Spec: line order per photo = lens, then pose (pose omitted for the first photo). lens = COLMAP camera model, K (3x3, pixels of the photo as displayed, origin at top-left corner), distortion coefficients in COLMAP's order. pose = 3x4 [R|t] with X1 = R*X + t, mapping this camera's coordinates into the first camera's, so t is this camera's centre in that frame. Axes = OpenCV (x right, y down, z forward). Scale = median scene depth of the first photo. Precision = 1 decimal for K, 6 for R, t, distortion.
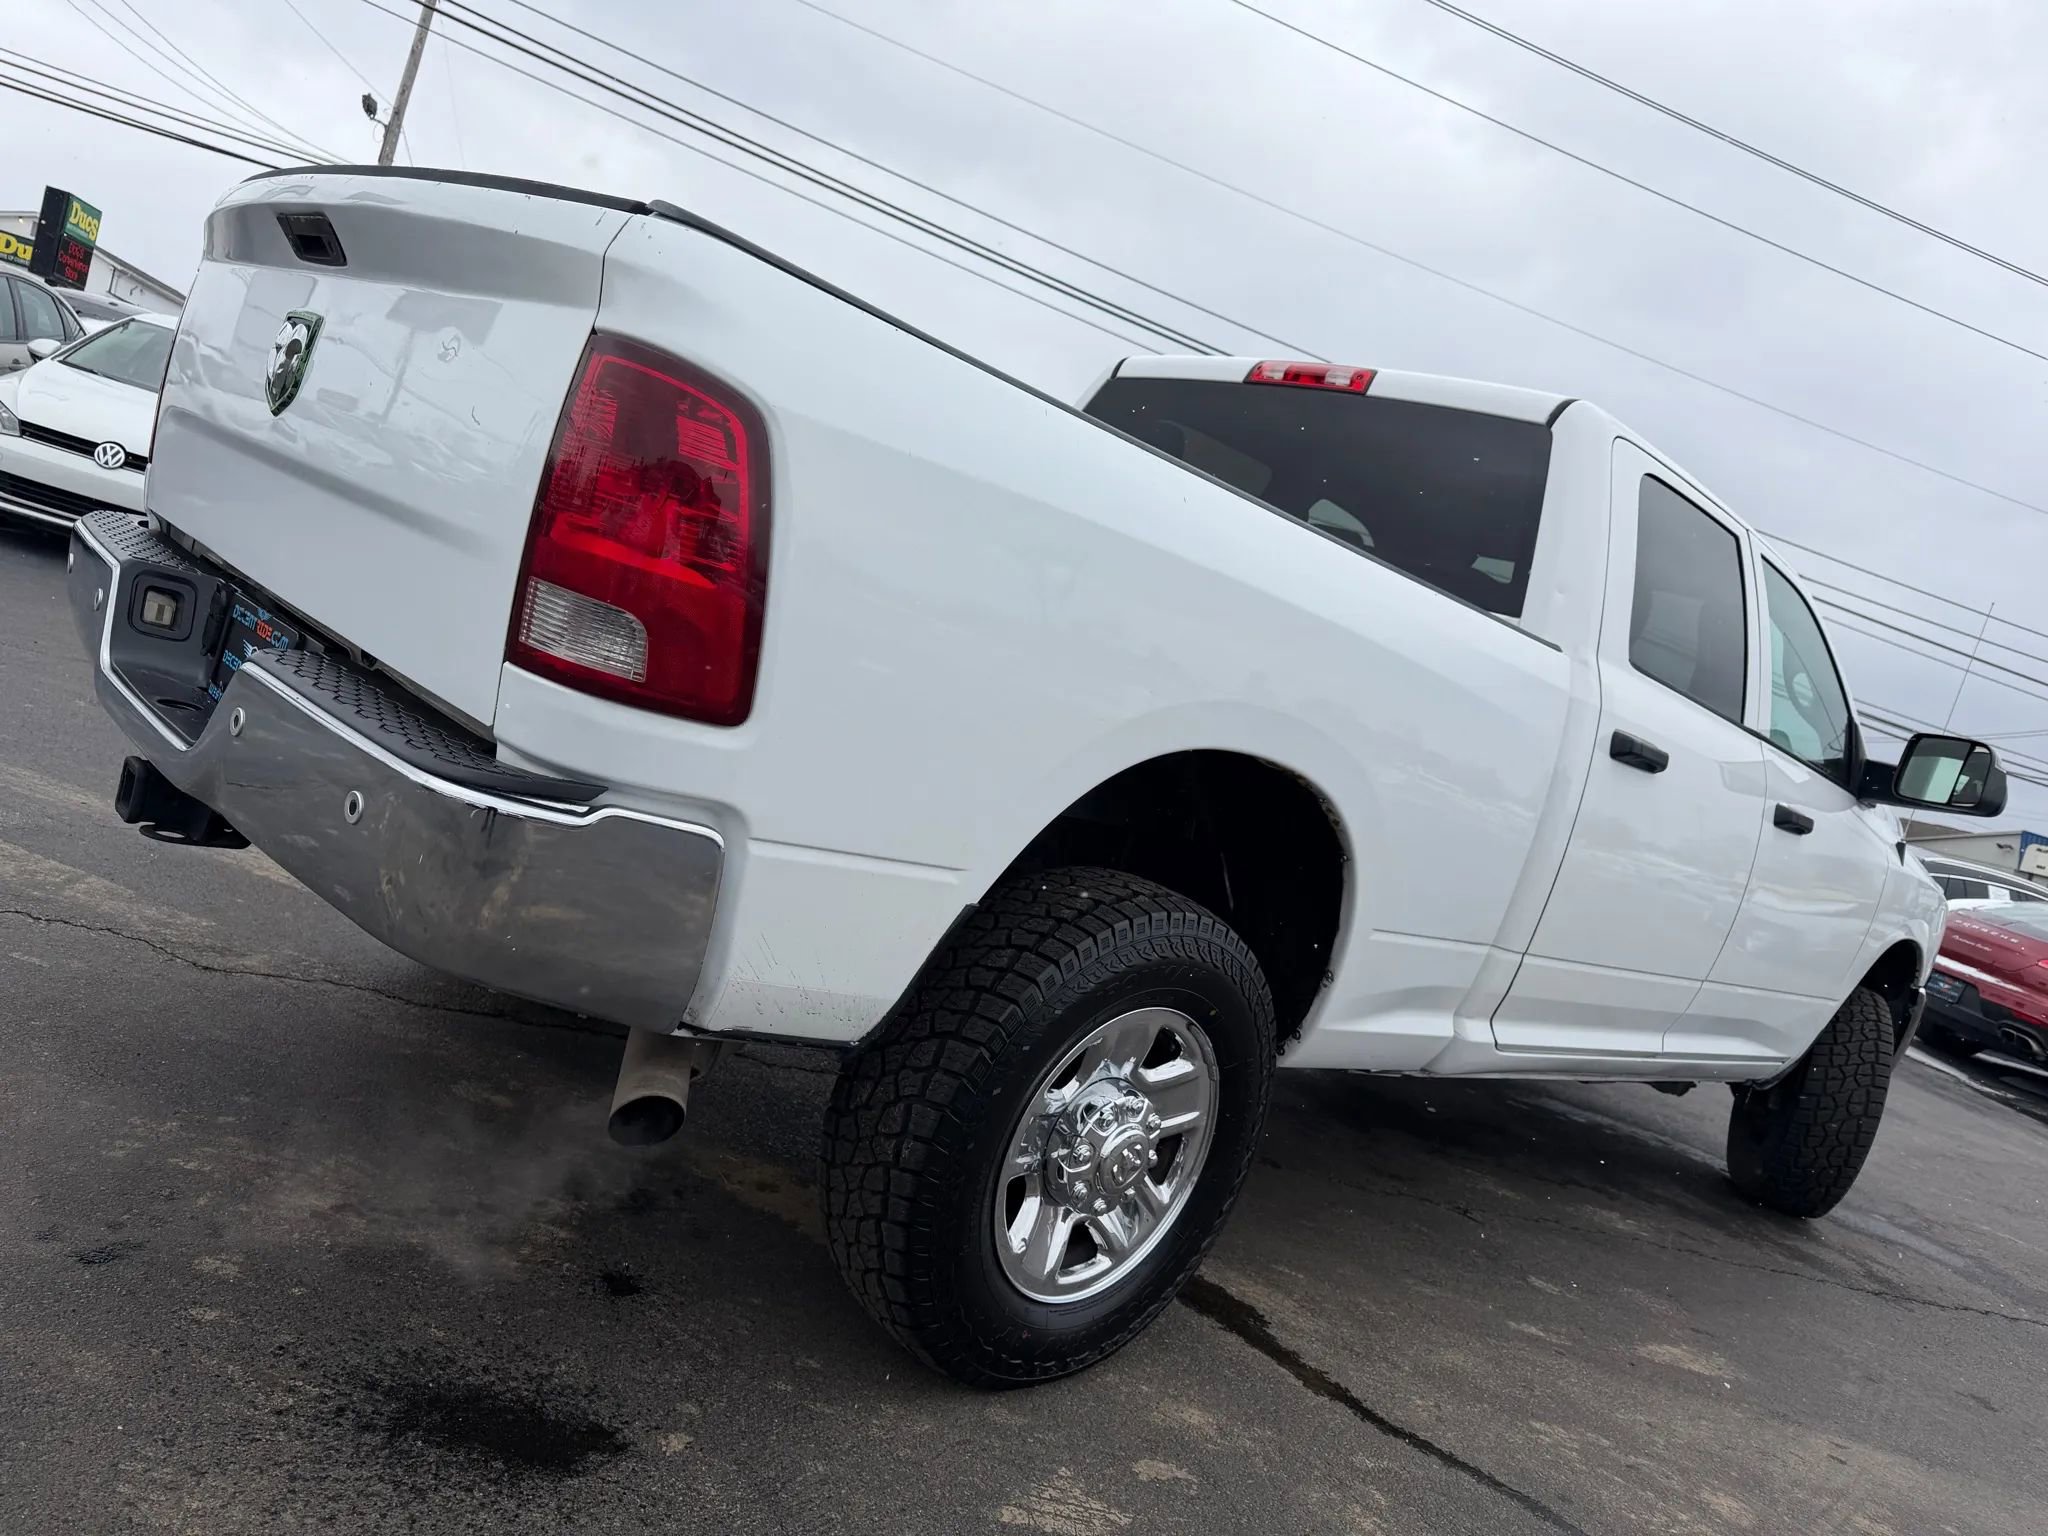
lens RADIAL K [[1499.2, 0, 992.7], [0, 1499.2, 818.1], [0, 0, 1]] dist [-0.006372, 0.000945]
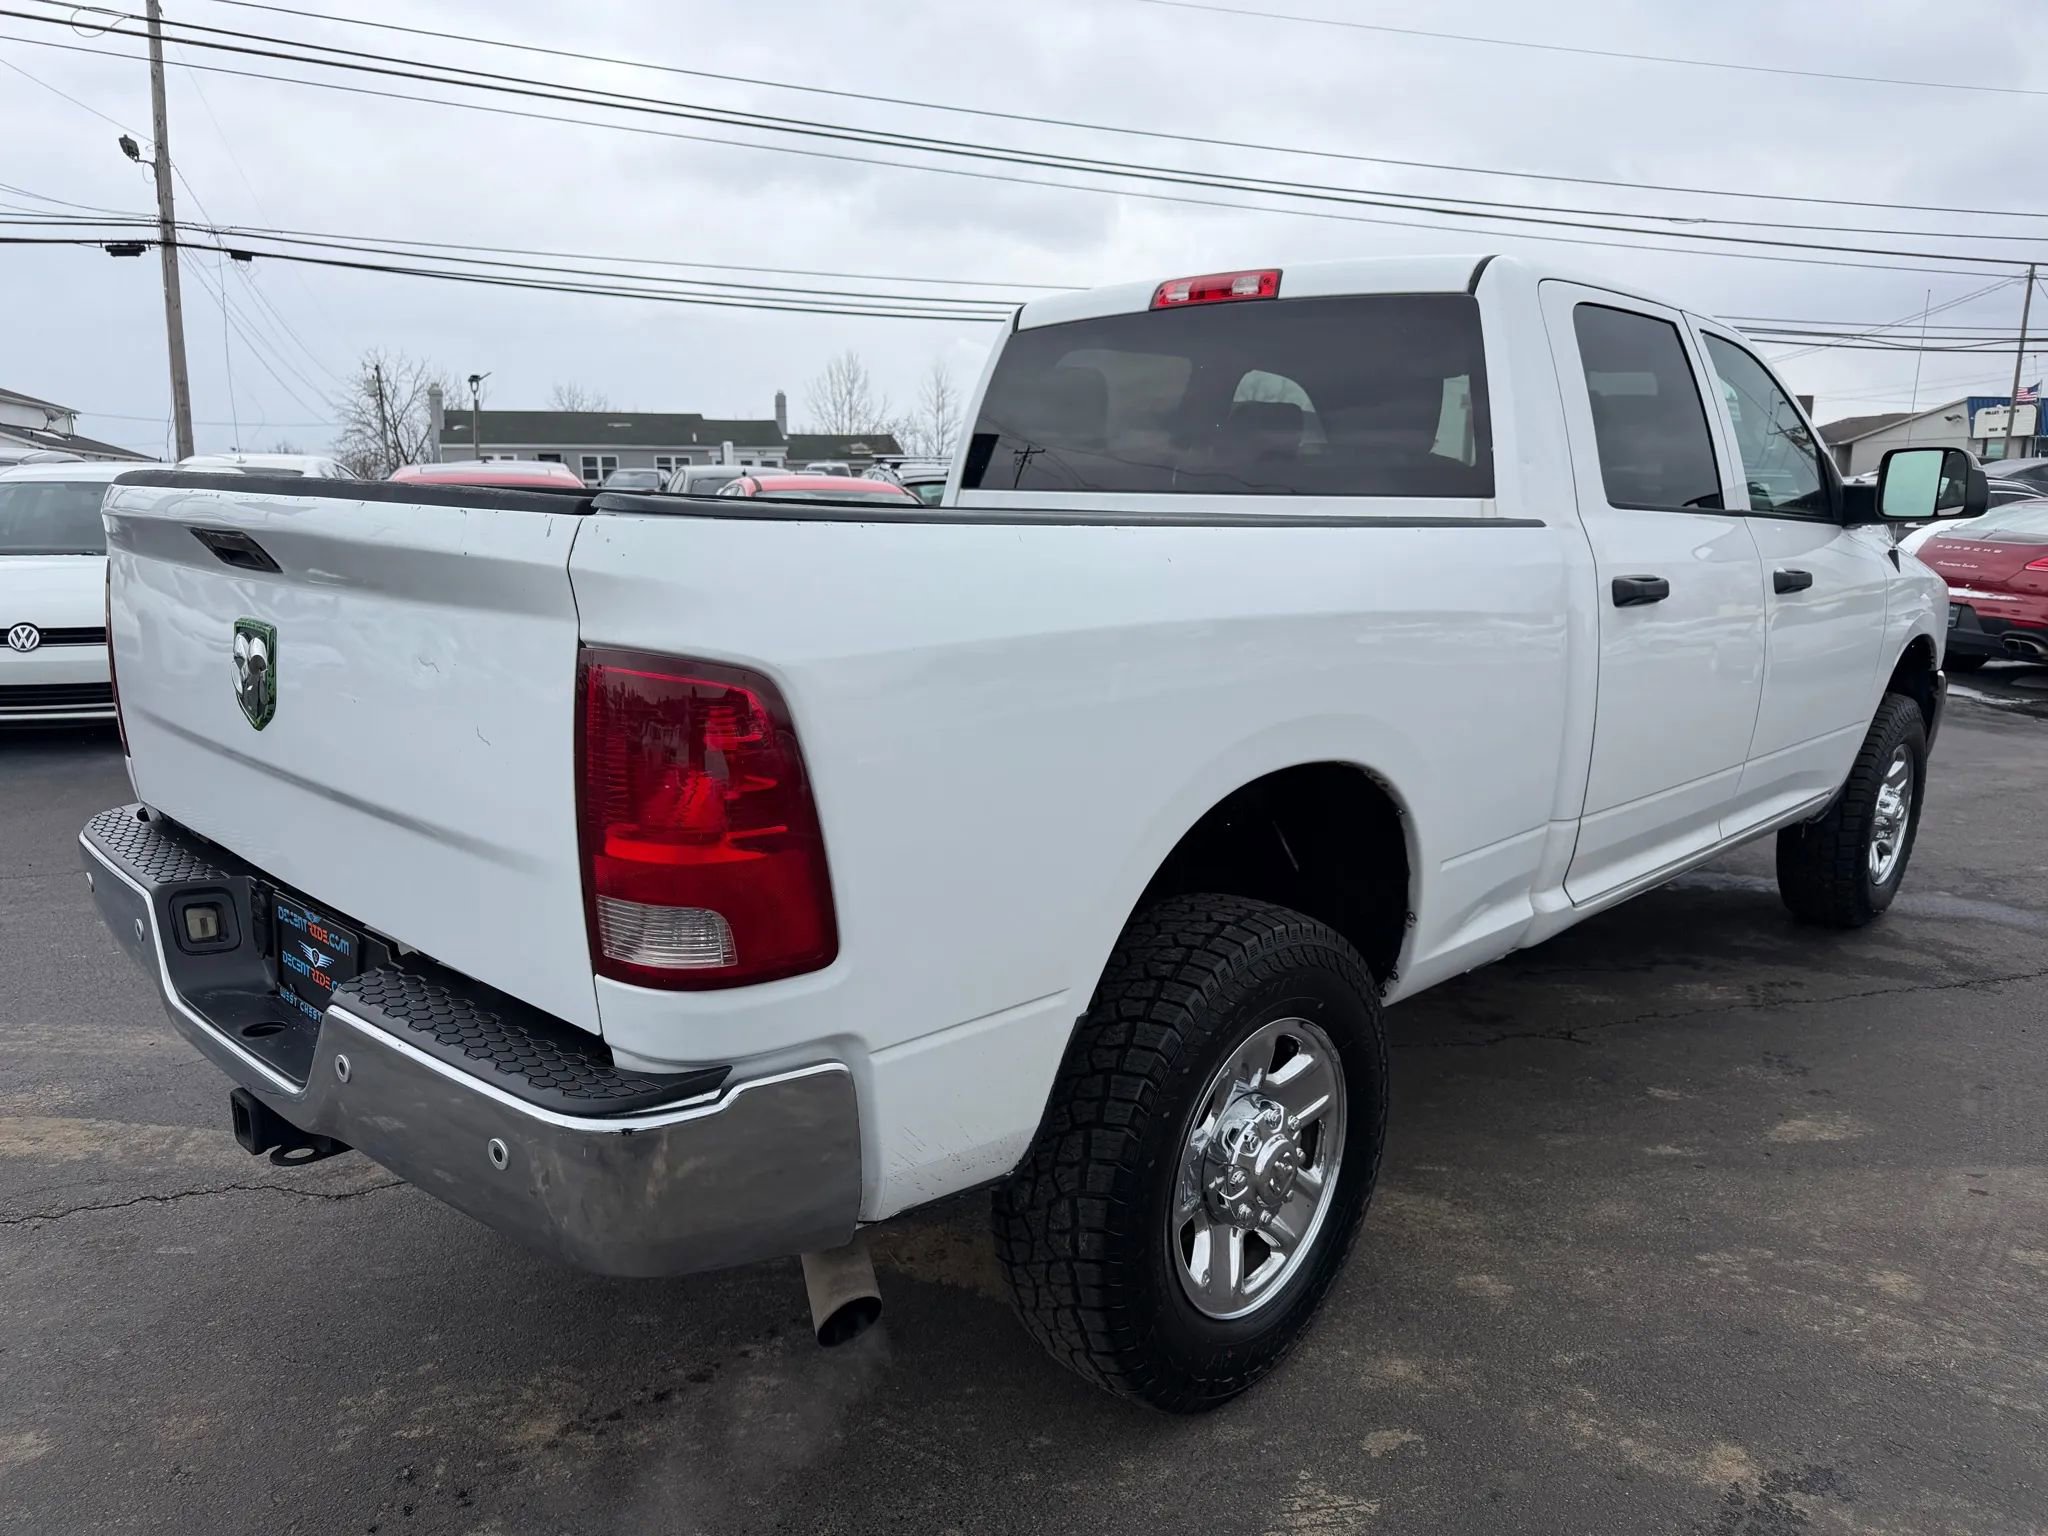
lens RADIAL K [[1499.2, 0, 1005.7], [0, 1499.2, 819.9], [0, 0, 1]] dist [-0.006372, 0.000945]
pose [[0.959940, -0.280200, -0.001915, -0.021050], [0.278792, 0.954386, 0.106872, -0.159100], [-0.028118, -0.103124, 0.994271, 0.002033]]
